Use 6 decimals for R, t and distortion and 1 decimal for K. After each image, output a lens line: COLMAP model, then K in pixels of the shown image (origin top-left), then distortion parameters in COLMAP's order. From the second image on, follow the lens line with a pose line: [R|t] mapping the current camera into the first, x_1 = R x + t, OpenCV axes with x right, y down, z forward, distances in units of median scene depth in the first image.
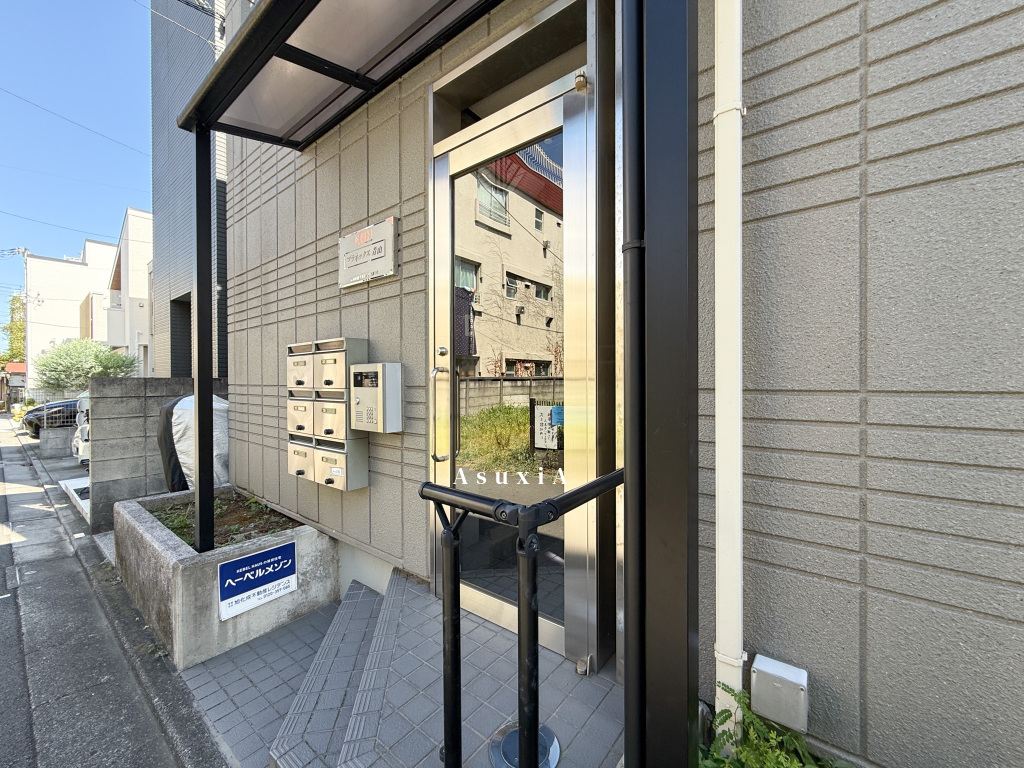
lens RADIAL K [[416.1, 0, 516.0], [0, 416.1, 379.9], [0, 0, 1]] dist [0.000524, 0.000272]
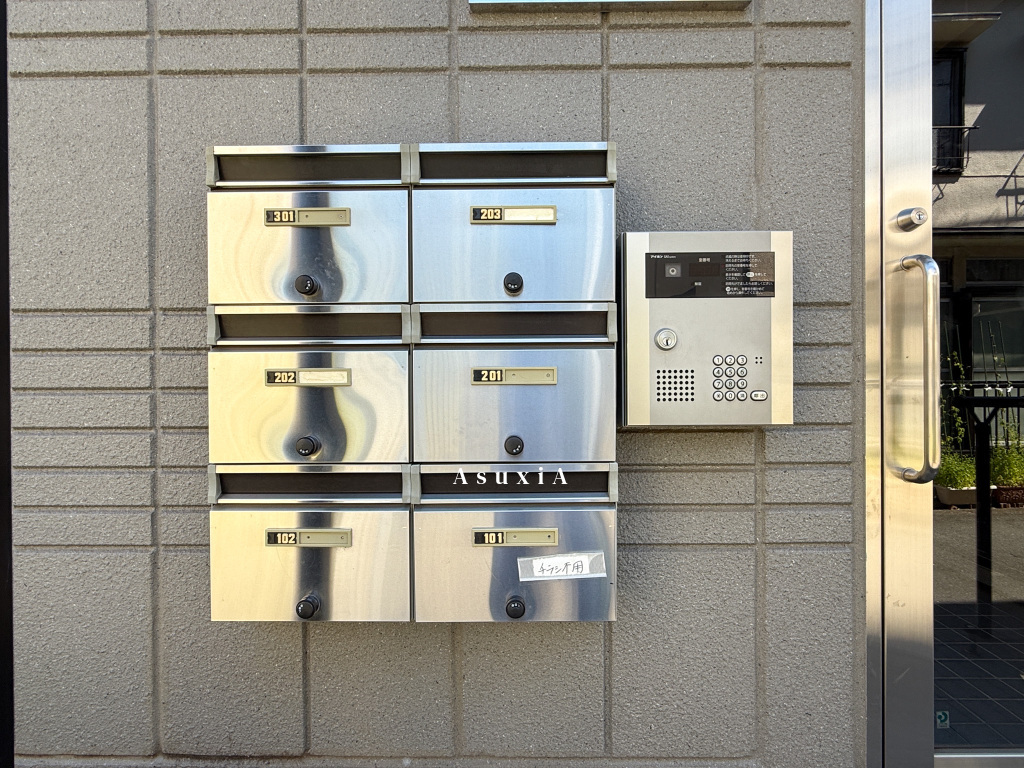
lens RADIAL K [[532.5, 0, 515.9], [0, 532.5, 374.3], [0, 0, 1]] dist [0.000162, -0.000165]
pose [[0.789945, 0.002583, 0.613172, -0.738758], [-0.001281, 0.999996, -0.002563, 0.079917], [-0.613176, 0.001239, 0.789945, 0.739869]]
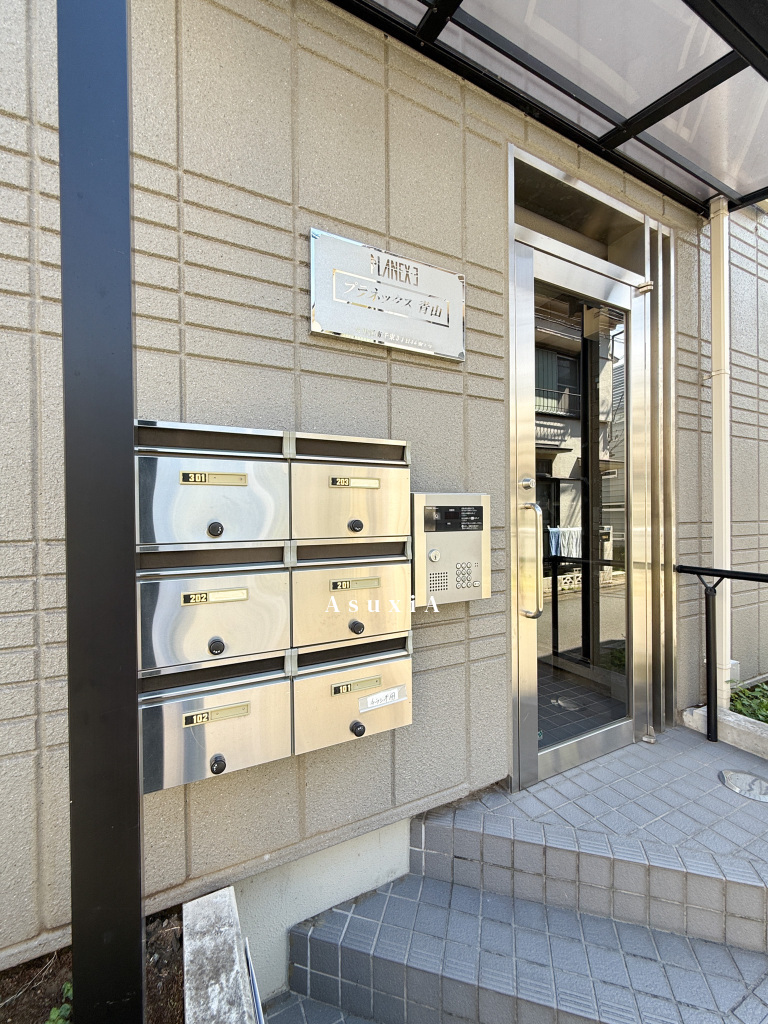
lens RADIAL K [[416.1, 0, 385.6], [0, 416.1, 518.6], [0, 0, 1]] dist [0.000524, 0.000272]
pose [[0.425975, 0.001573, 0.904734, -0.937977], [0.005187, 0.999978, -0.004181, 0.001018], [-0.904720, 0.006474, 0.425957, 0.816286]]
